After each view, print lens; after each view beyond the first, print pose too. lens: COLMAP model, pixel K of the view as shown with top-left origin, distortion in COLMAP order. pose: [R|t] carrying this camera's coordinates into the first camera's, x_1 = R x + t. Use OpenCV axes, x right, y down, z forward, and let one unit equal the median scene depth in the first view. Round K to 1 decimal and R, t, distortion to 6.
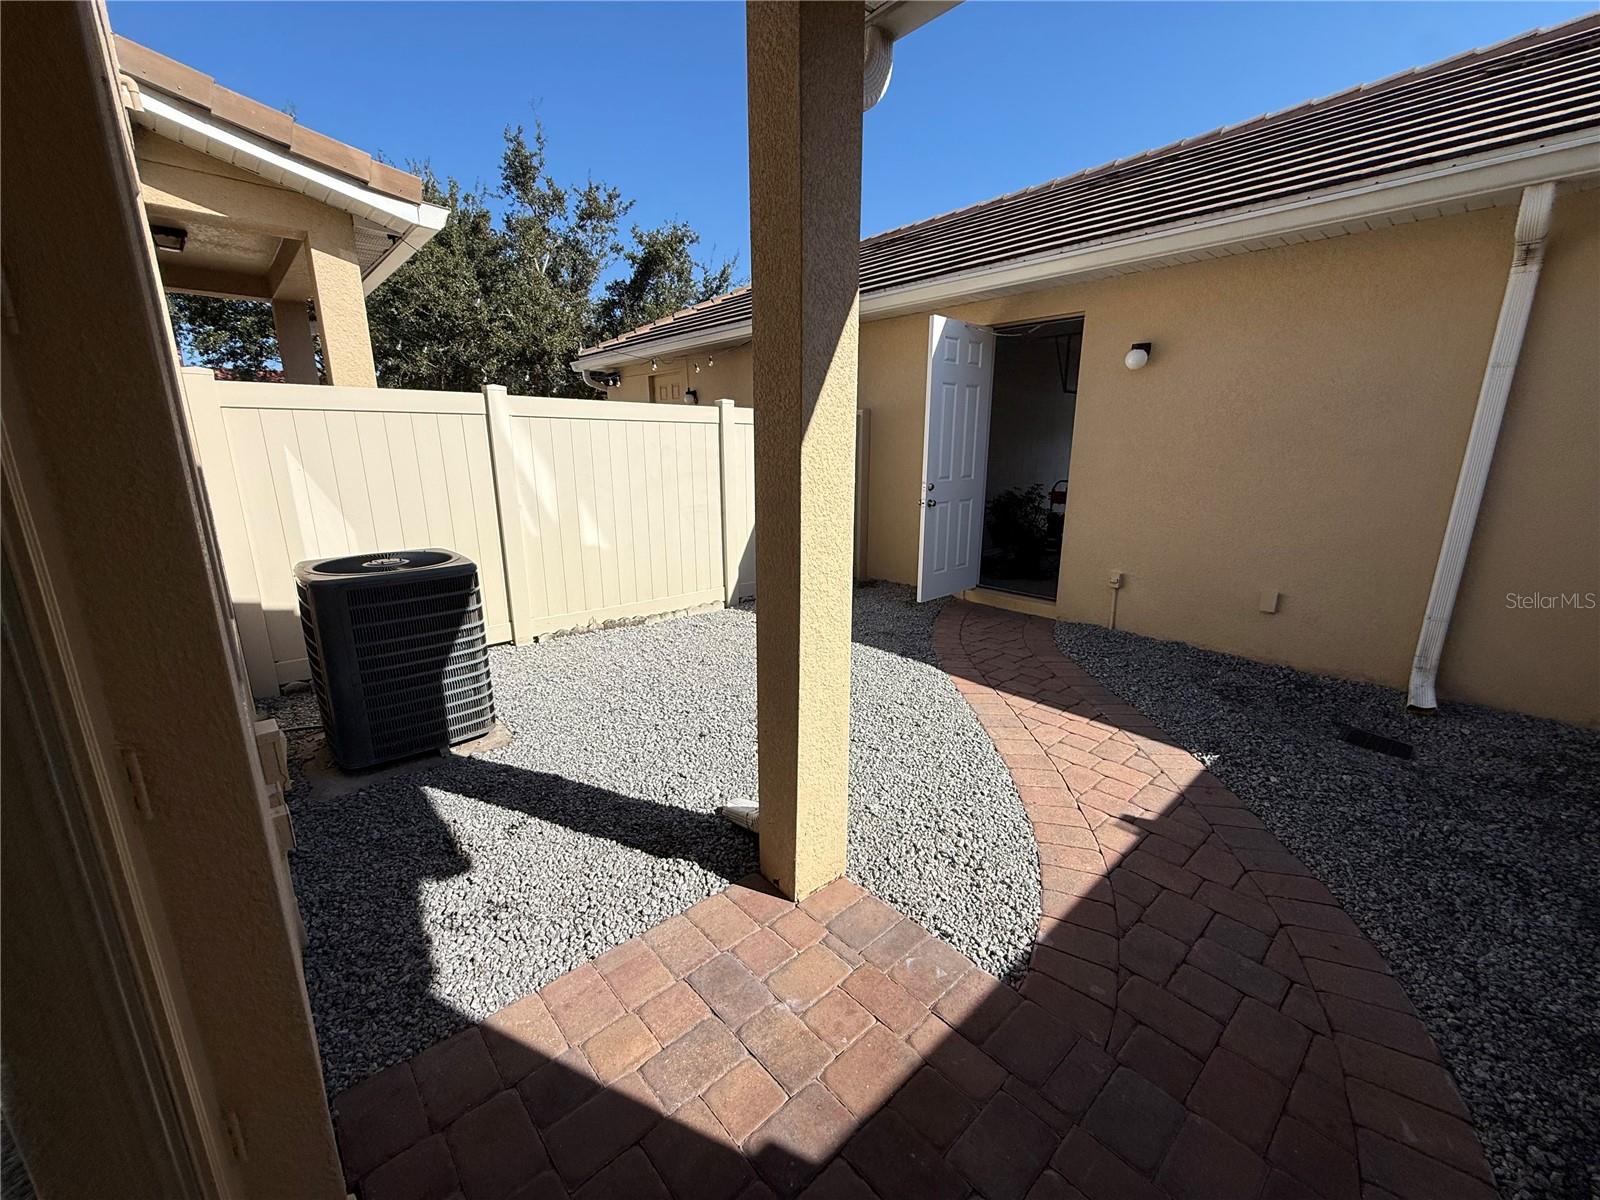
lens RADIAL K [[634.5, 0, 800.9], [0, 634.5, 603.4], [0, 0, 1]] dist [-0.000212, 0.000390]
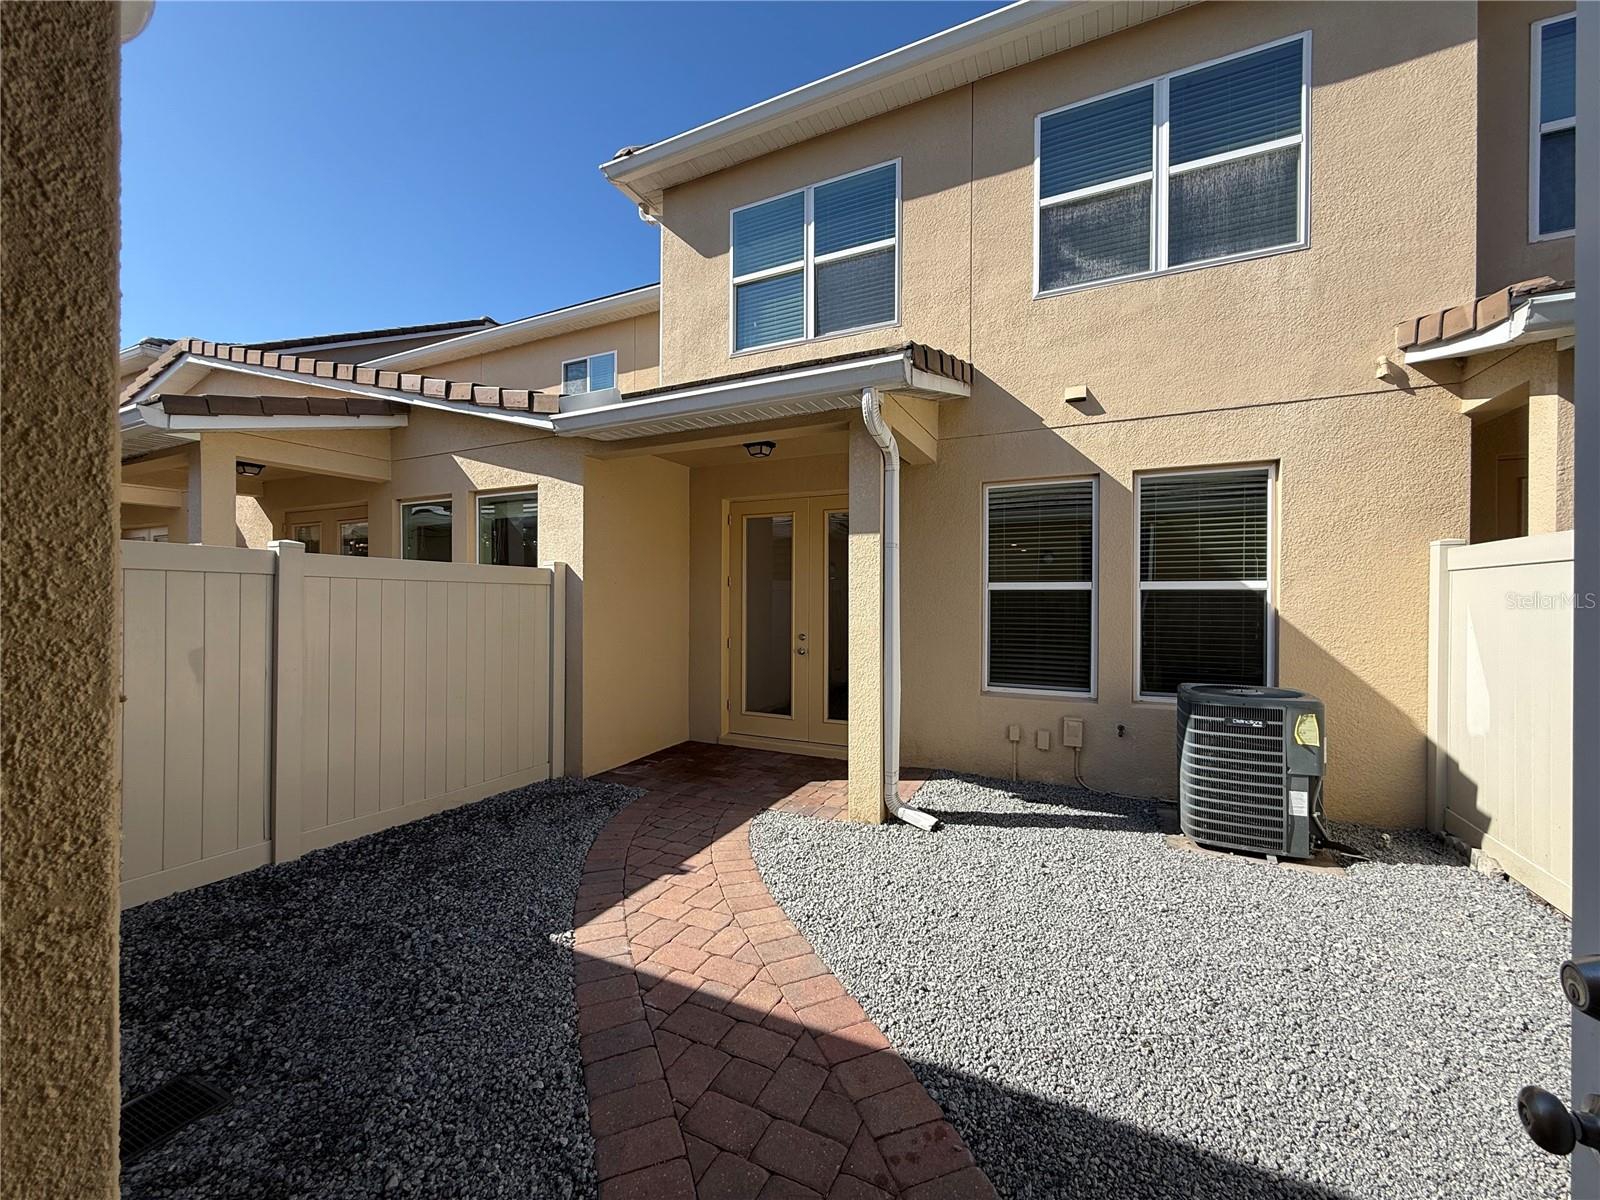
lens RADIAL K [[634.5, 0, 796.8], [0, 634.5, 600.9], [0, 0, 1]] dist [-0.000212, 0.000390]
pose [[-0.929096, 0.000176, -0.369838, 0.743783], [-0.089223, 0.970357, 0.224605, -0.508398], [0.358915, 0.241678, -0.901539, 2.030624]]
